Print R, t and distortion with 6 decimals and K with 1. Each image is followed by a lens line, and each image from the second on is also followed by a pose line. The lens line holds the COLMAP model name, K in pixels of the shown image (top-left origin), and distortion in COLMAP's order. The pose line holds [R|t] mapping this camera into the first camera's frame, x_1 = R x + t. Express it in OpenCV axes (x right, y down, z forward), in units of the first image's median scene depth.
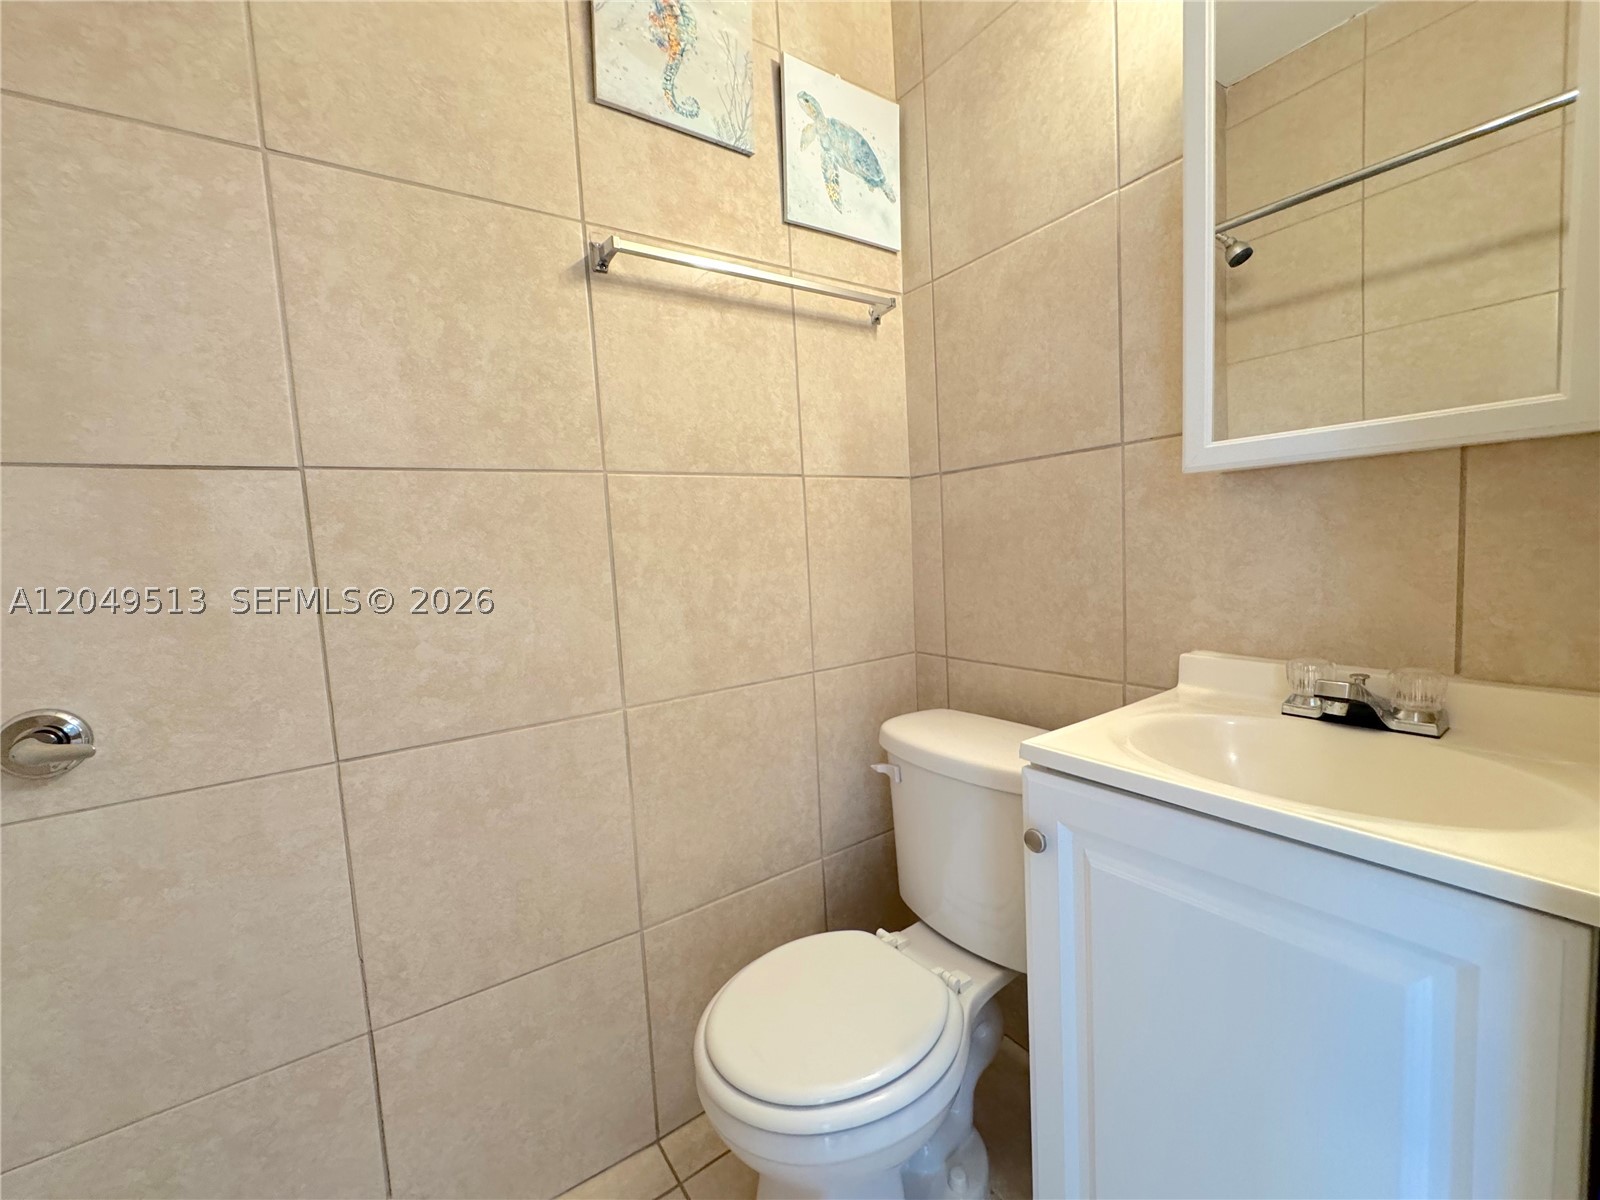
lens RADIAL K [[641.4, 0, 801.2], [0, 641.4, 598.4], [0, 0, 1]] dist [-0.001996, 0.000170]
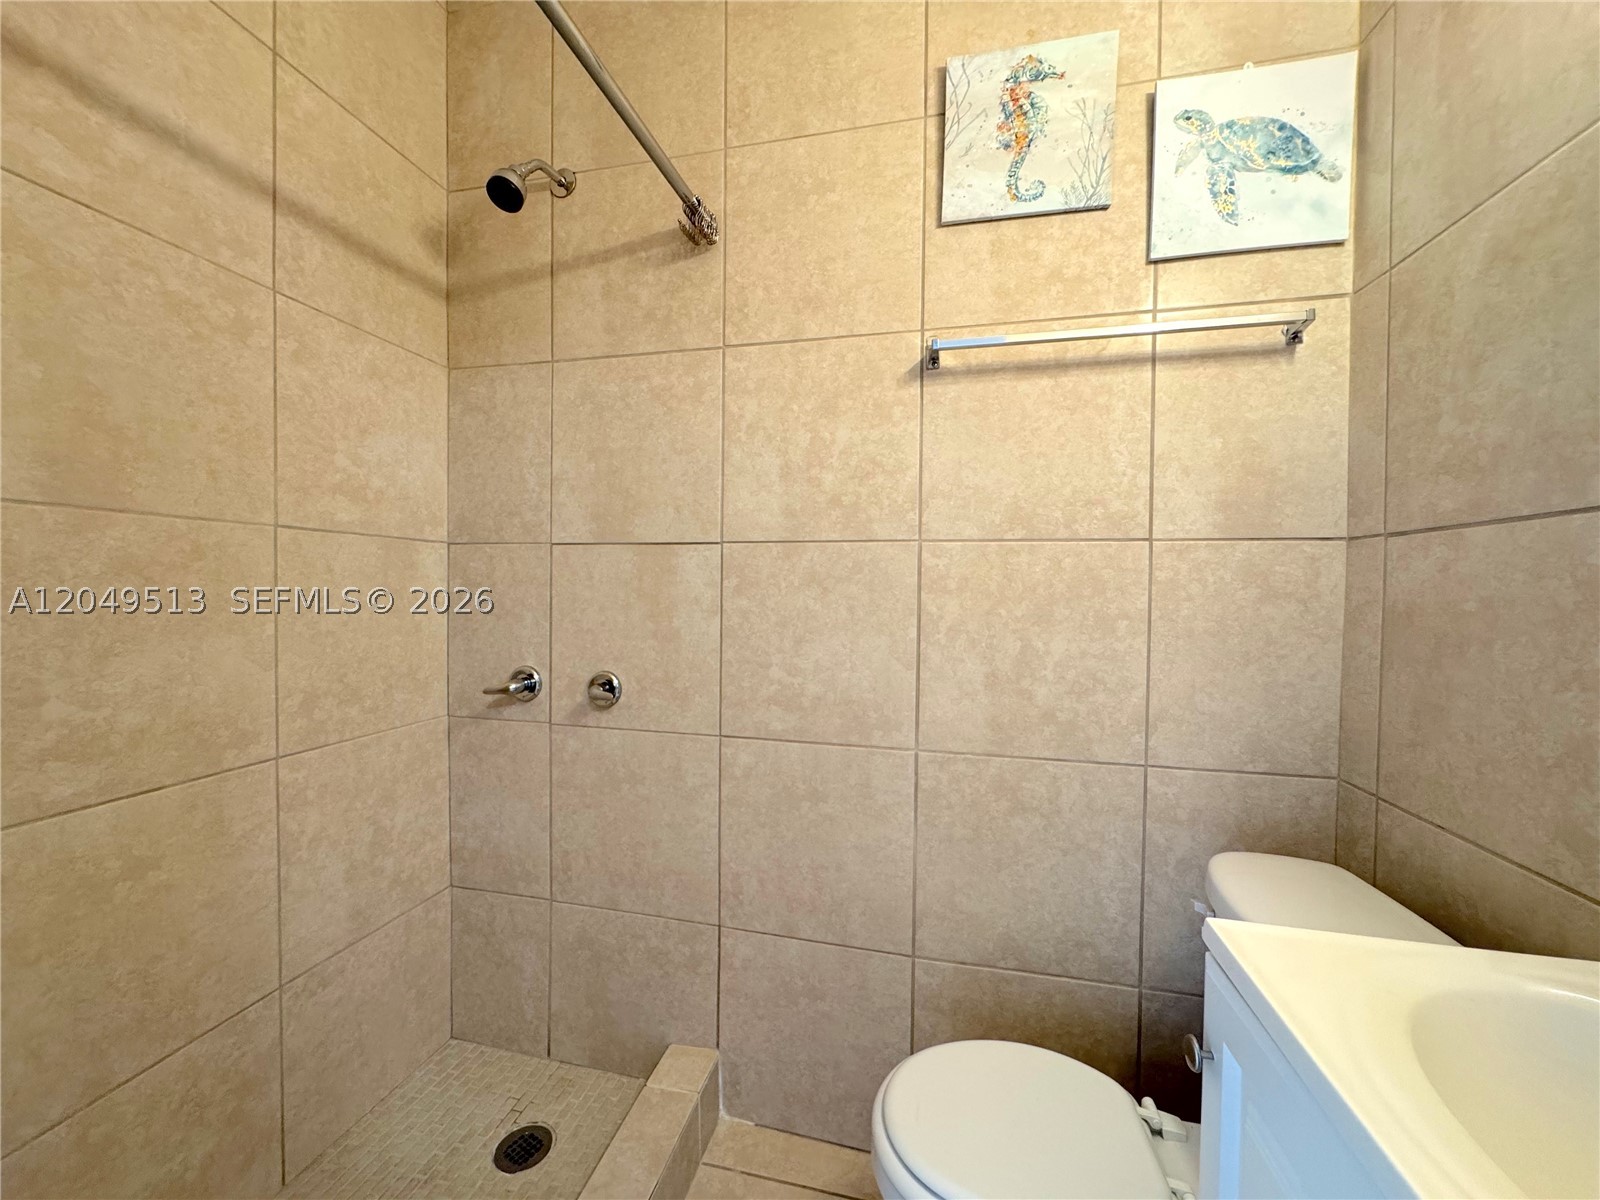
lens RADIAL K [[635.6, 0, 802.0], [0, 635.6, 599.8], [0, 0, 1]] dist [-0.001436, 0.000234]
pose [[0.674160, 0.075295, -0.734738, 0.355896], [-0.110212, 0.993908, 0.000730, -0.063154], [0.730316, 0.080485, 0.678351, 0.075984]]
